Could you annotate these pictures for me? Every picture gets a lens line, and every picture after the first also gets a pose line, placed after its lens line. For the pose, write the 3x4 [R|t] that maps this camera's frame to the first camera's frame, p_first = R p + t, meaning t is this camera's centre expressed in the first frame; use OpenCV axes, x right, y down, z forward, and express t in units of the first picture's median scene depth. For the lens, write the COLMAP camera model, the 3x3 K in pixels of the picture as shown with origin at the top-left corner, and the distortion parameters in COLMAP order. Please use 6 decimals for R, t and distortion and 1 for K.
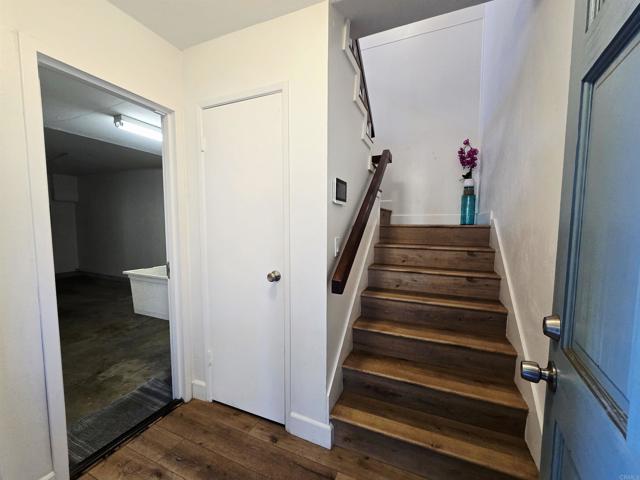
lens RADIAL K [[262.6, 0, 318.4], [0, 262.6, 244.1], [0, 0, 1]] dist [0.000127, -0.000029]
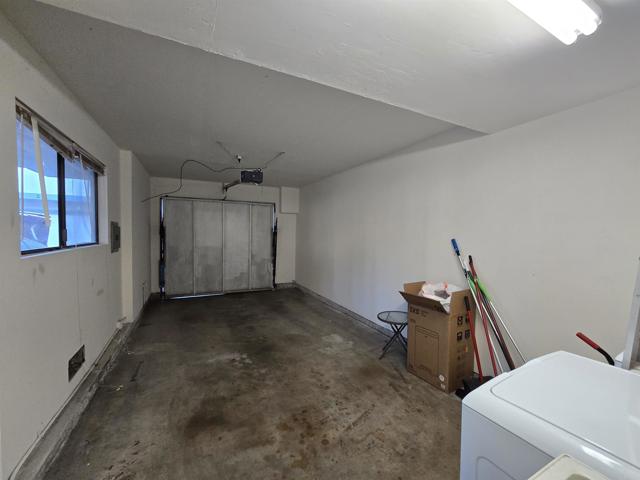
lens RADIAL K [[262.6, 0, 318.4], [0, 262.6, 244.1], [0, 0, 1]] dist [0.000127, -0.000029]
pose [[0.765322, 0.033925, -0.642753, -0.235998], [-0.063937, 0.997678, -0.023472, -0.029727], [0.640464, 0.059059, 0.765714, 0.323357]]
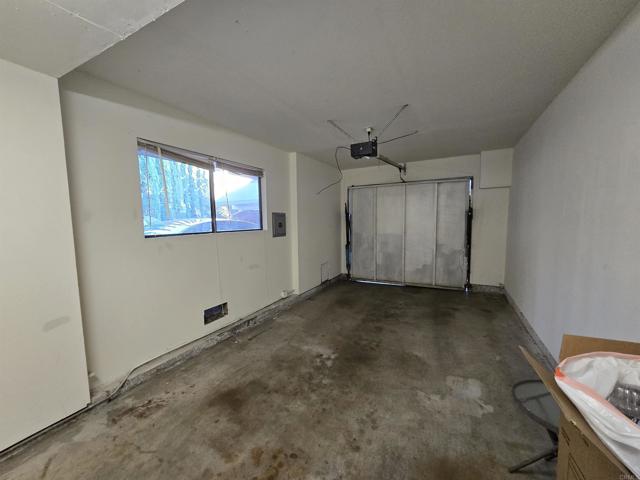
lens RADIAL K [[262.6, 0, 318.4], [0, 262.6, 244.1], [0, 0, 1]] dist [0.000127, -0.000029]
pose [[-0.062692, 0.086988, -0.994235, -0.227431], [-0.063028, 0.993861, 0.090929, -0.049096], [0.996041, 0.068365, -0.056824, 0.612462]]
